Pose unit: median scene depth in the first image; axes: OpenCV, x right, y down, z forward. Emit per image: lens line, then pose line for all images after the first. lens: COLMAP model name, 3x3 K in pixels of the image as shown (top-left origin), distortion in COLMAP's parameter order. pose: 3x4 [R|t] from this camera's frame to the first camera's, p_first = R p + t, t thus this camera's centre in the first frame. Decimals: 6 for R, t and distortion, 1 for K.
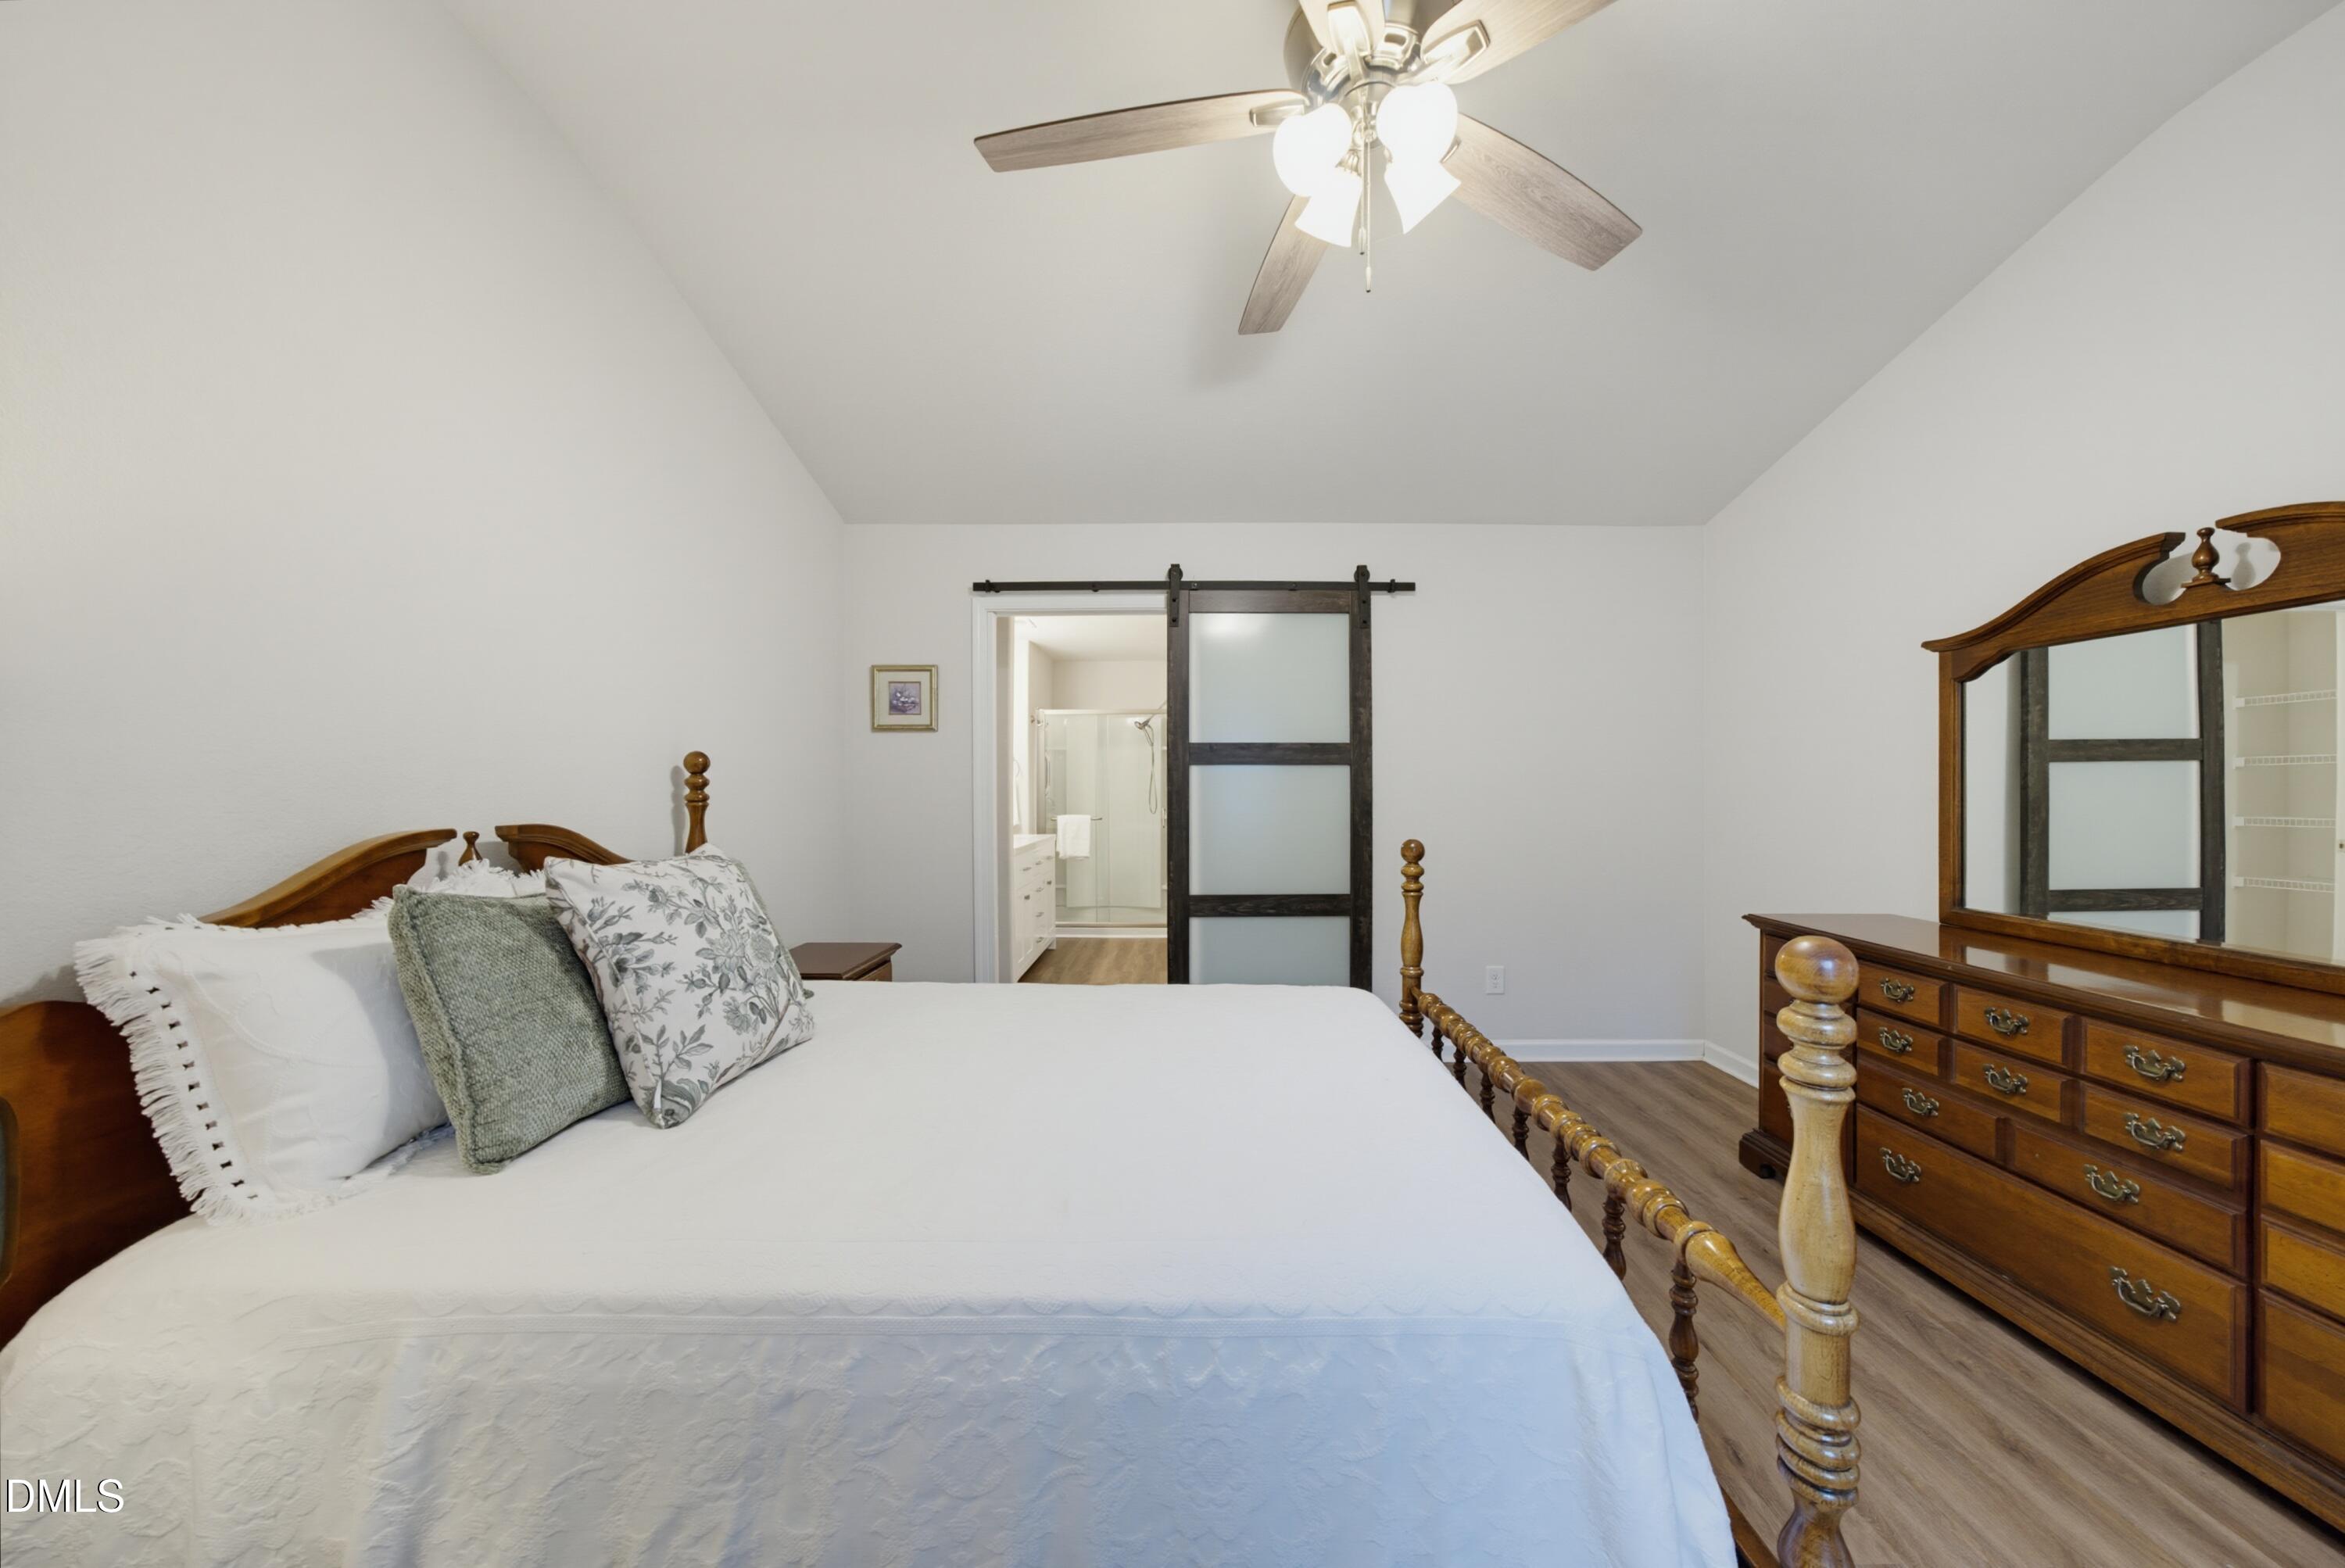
lens RADIAL K [[809.0, 0, 1165.6], [0, 809.0, 802.6], [0, 0, 1]] dist [0.000650, 0.000394]
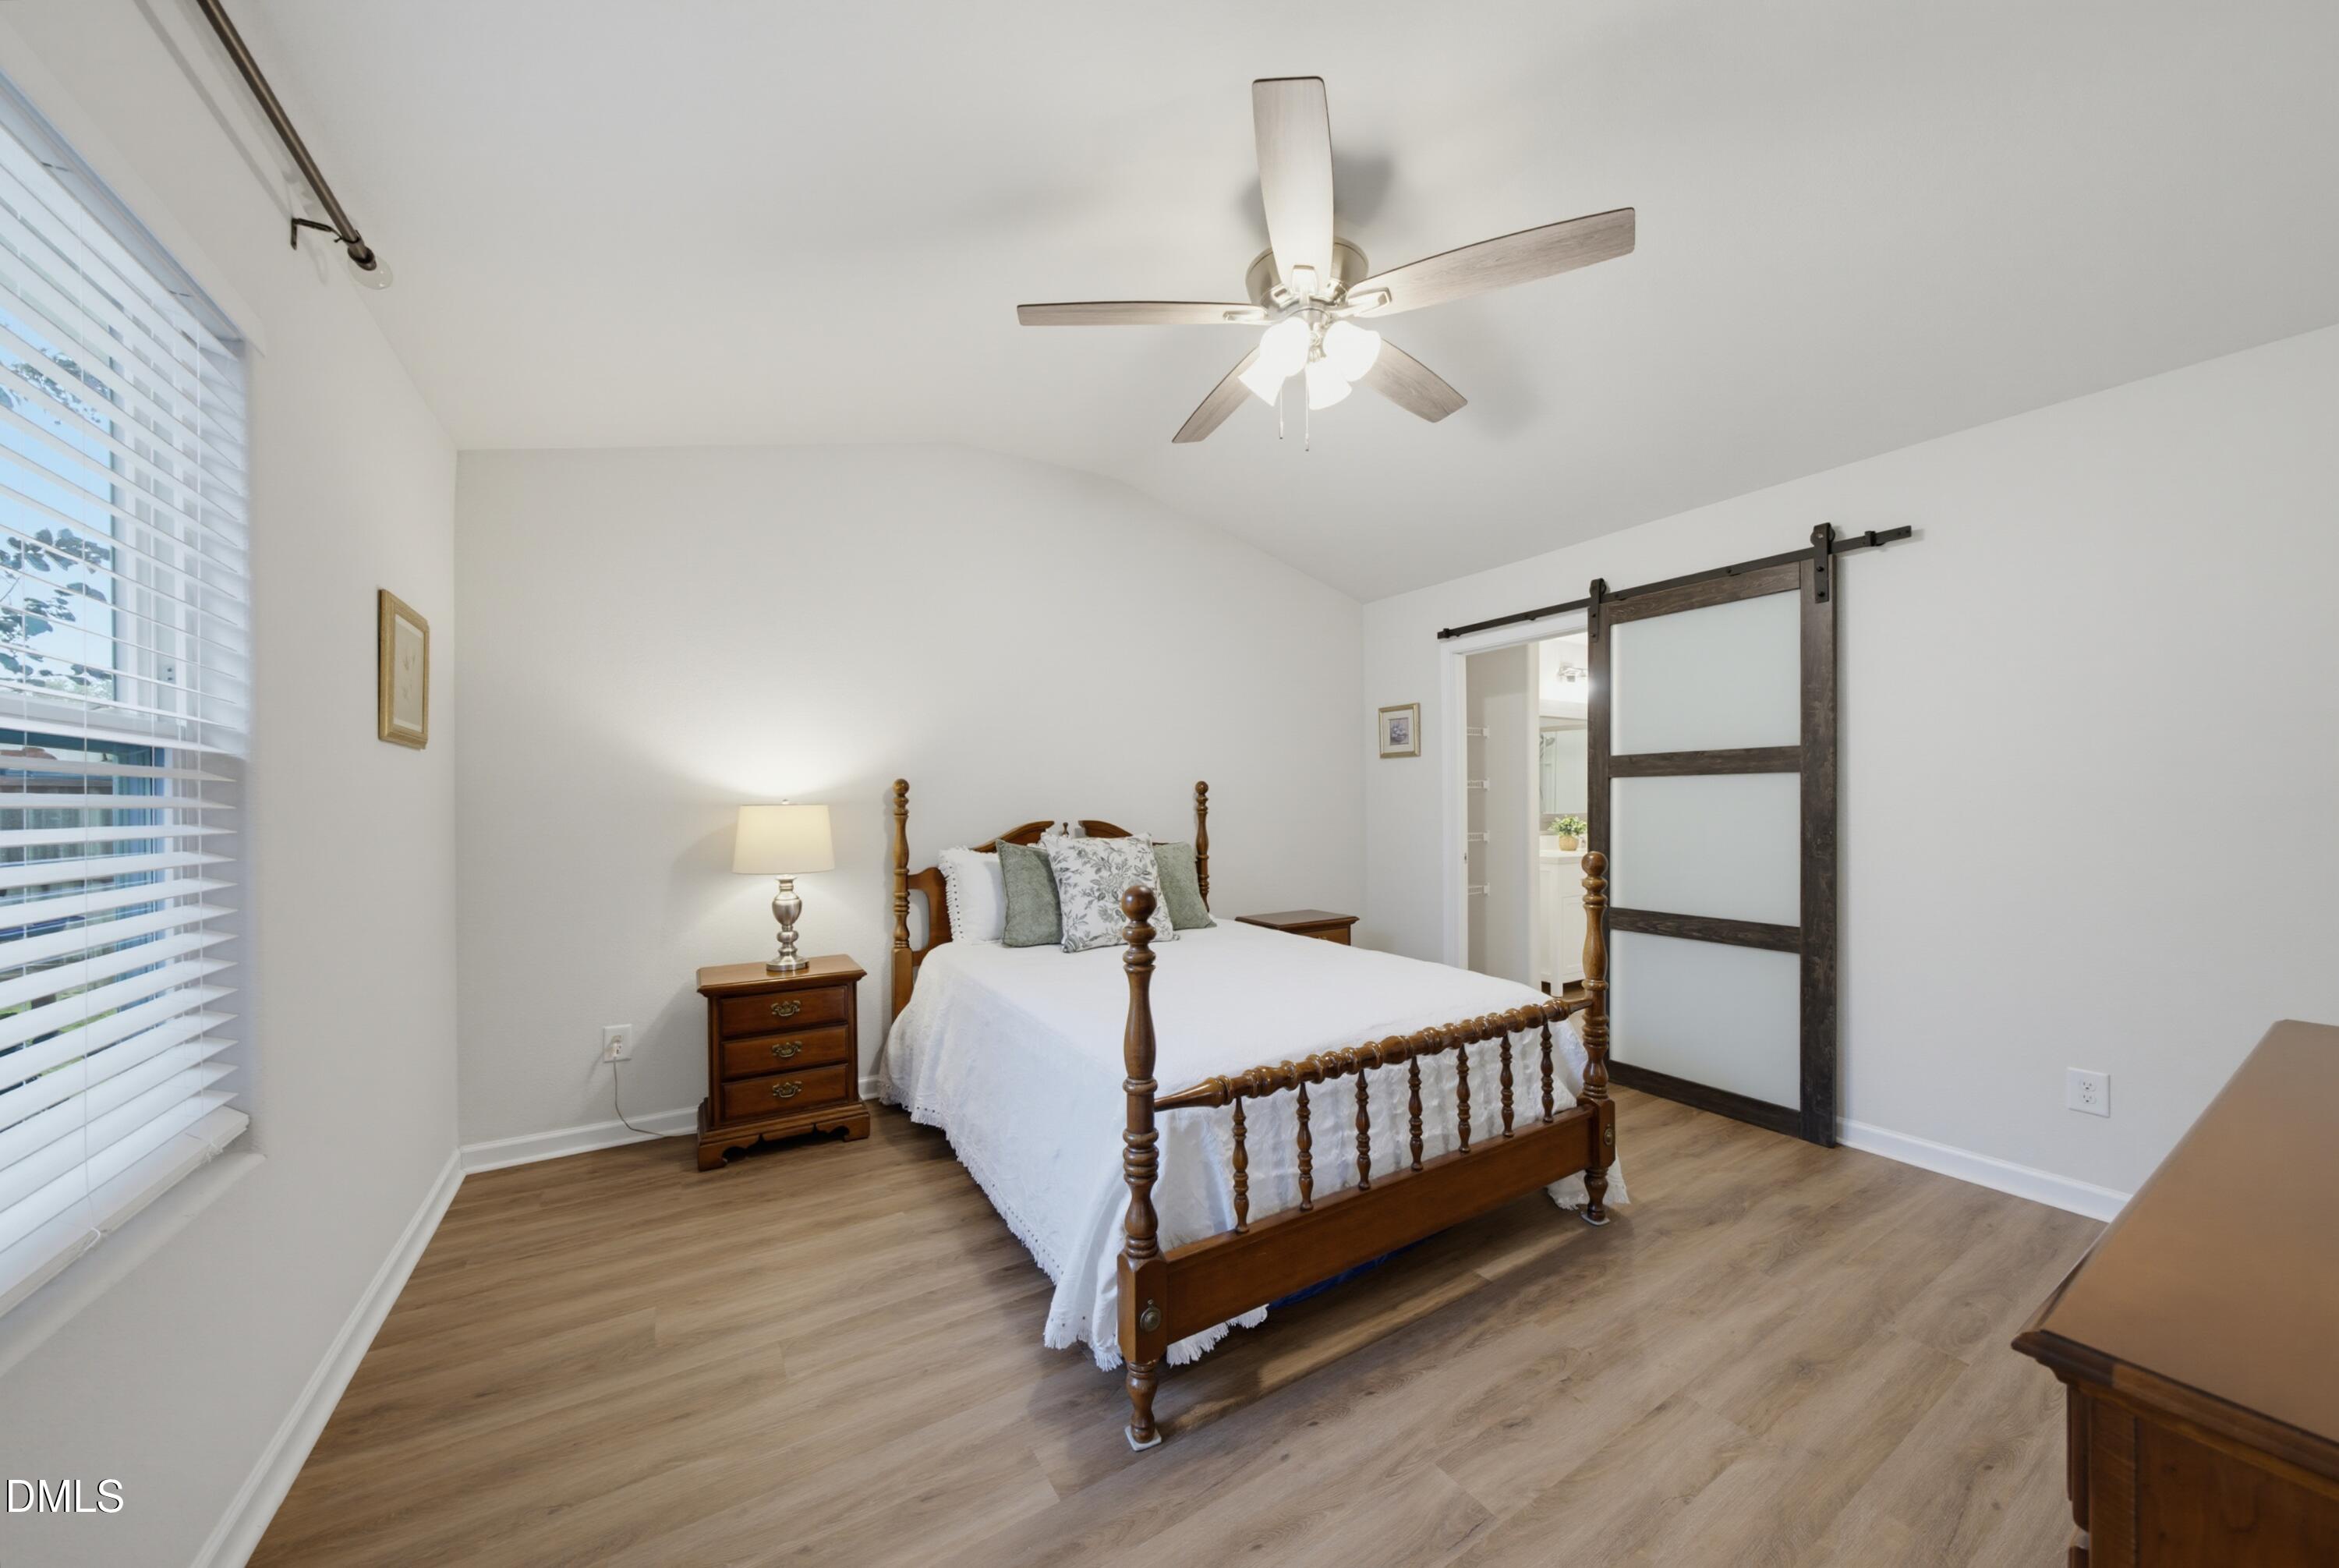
lens RADIAL K [[824.0, 0, 1167.7], [0, 824.0, 804.0], [0, 0, 1]] dist [0.000102, 0.000230]
pose [[0.517205, -0.001555, -0.855860, 0.682893], [-0.009221, 0.999930, -0.007389, -0.001848], [0.855812, 0.011713, 0.517154, 0.017634]]
